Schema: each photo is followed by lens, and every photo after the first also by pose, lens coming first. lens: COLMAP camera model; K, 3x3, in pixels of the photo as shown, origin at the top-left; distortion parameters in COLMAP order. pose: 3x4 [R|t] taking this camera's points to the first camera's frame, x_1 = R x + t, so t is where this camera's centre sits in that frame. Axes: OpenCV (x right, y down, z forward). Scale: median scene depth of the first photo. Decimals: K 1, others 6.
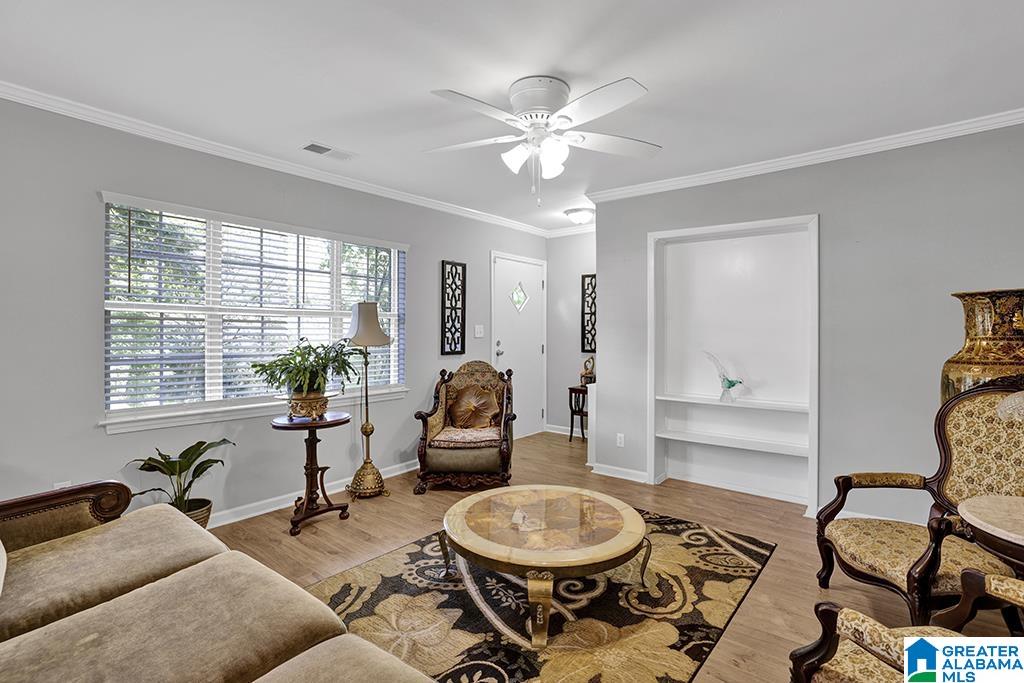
lens RADIAL K [[486.9, 0, 509.4], [0, 486.9, 335.3], [0, 0, 1]] dist [-0.018297, 0.000069]
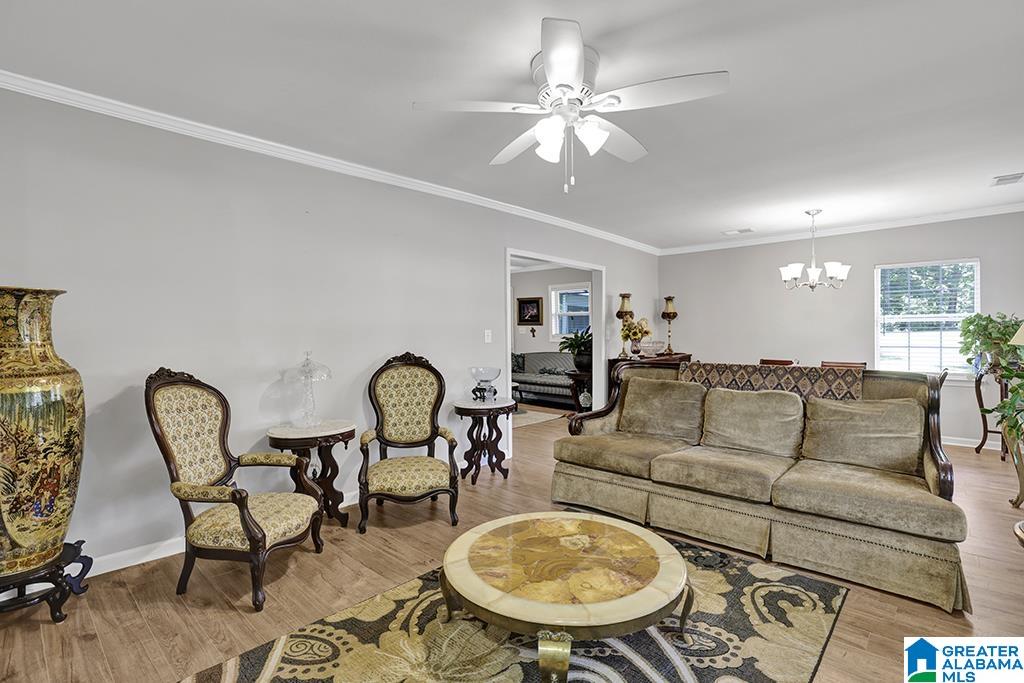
lens RADIAL K [[486.9, 0, 512.5], [0, 486.9, 339.6], [0, 0, 1]] dist [-0.018297, 0.000069]
pose [[-0.998686, 0.003065, 0.051164, 0.114233], [0.004318, 0.999693, 0.024401, -0.018944], [-0.051073, 0.024590, -0.998392, 1.873014]]
